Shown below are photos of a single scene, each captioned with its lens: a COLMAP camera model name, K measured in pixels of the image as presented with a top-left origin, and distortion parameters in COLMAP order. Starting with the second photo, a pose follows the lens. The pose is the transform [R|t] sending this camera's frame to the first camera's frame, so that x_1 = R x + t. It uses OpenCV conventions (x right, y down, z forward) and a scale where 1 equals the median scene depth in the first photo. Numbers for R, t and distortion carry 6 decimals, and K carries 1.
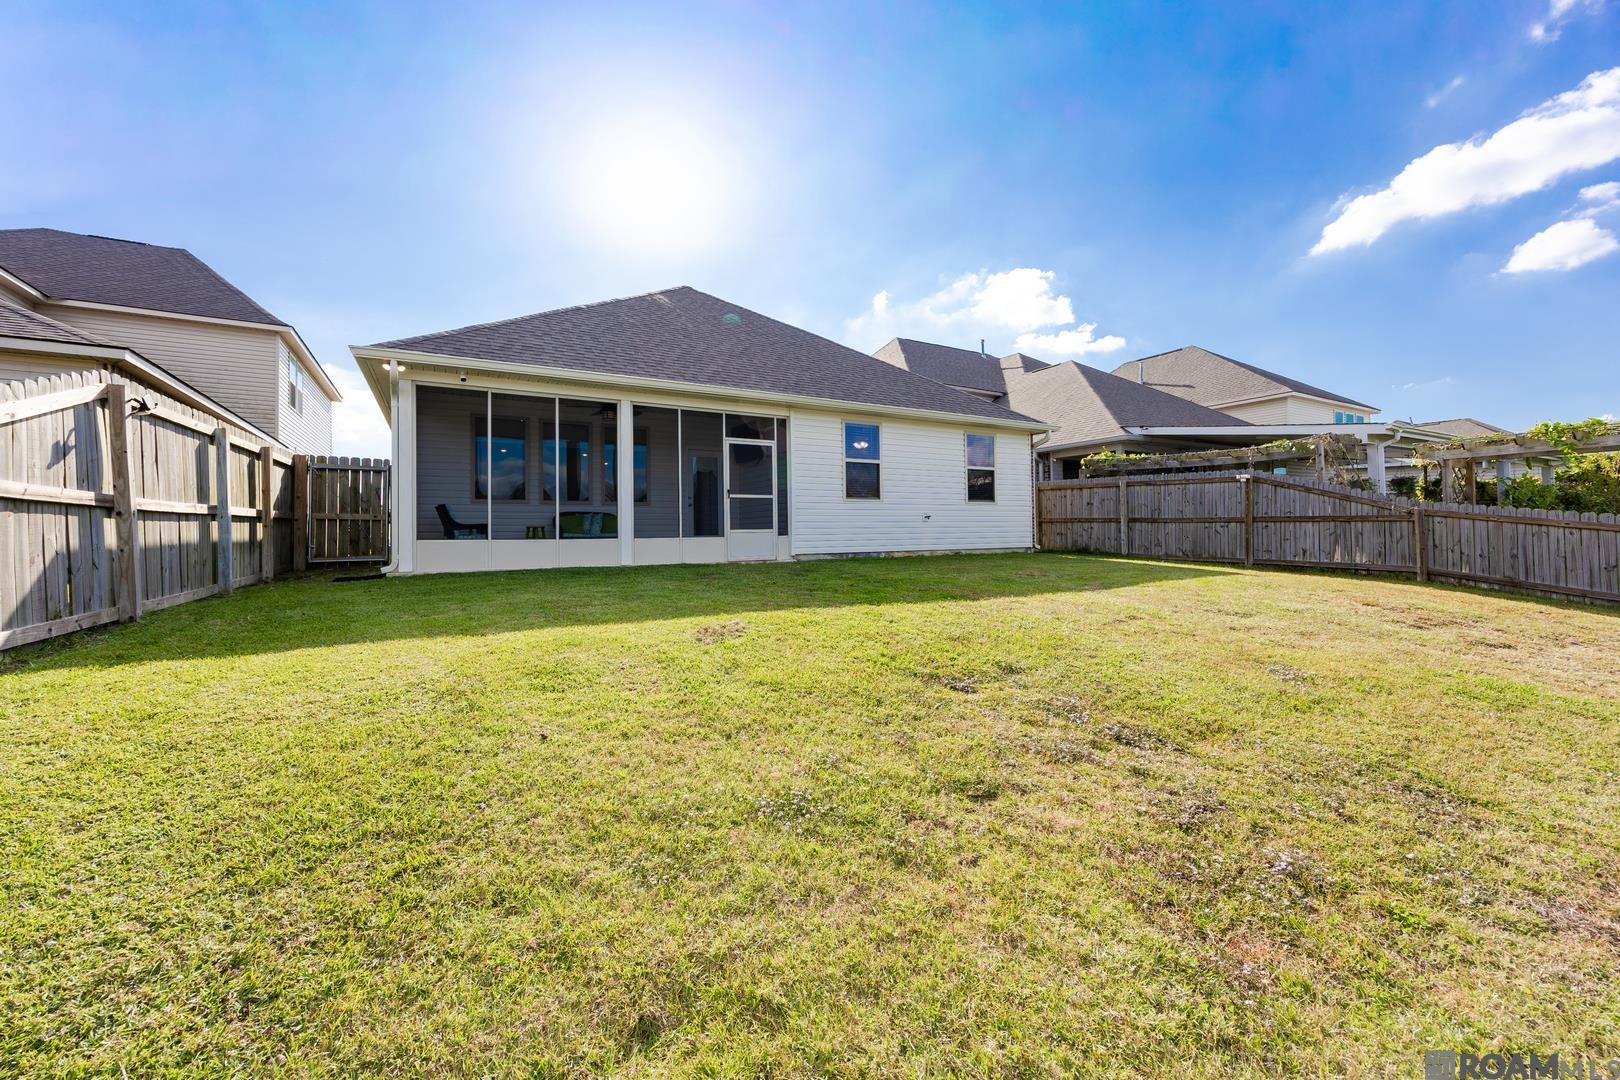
lens RADIAL K [[647.3, 0, 801.8], [0, 647.3, 534.0], [0, 0, 1]] dist [-0.001277, 0.000113]
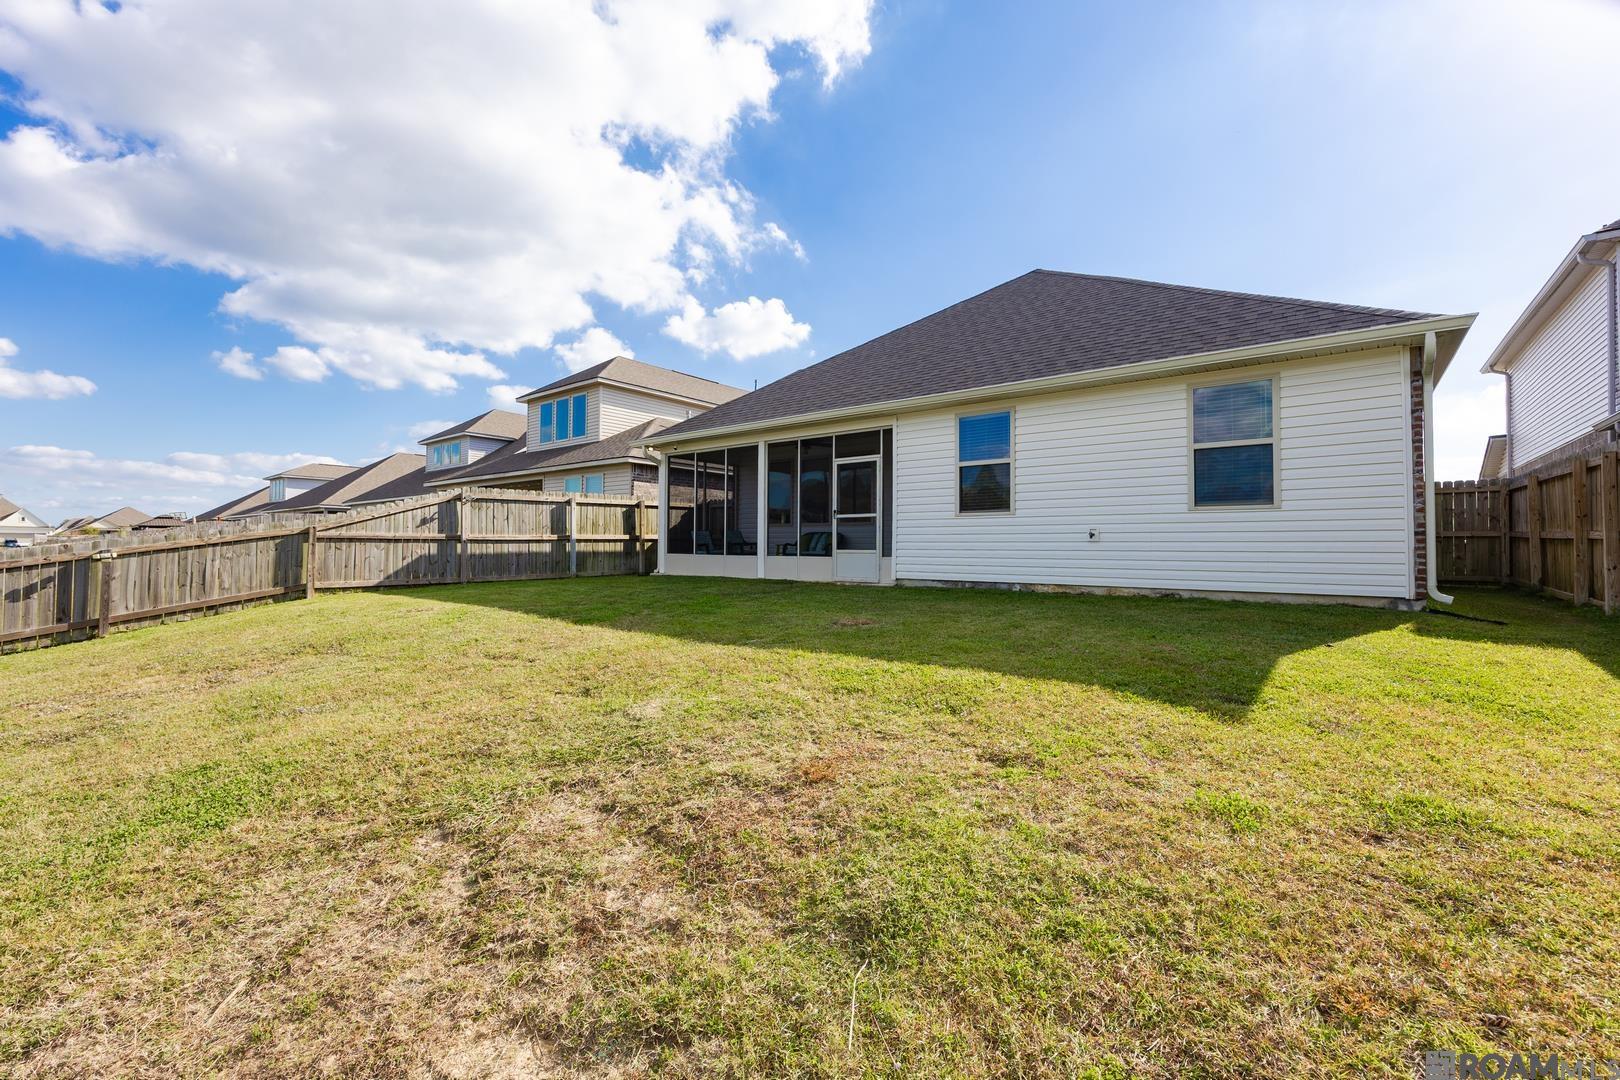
lens RADIAL K [[647.3, 0, 807.5], [0, 647.3, 542.2], [0, 0, 1]] dist [-0.001277, 0.000113]
pose [[0.377269, 0.006911, -0.926078, 0.780786], [-0.007467, 0.999962, 0.004420, -0.022412], [0.926074, 0.005247, 0.377306, 0.559870]]
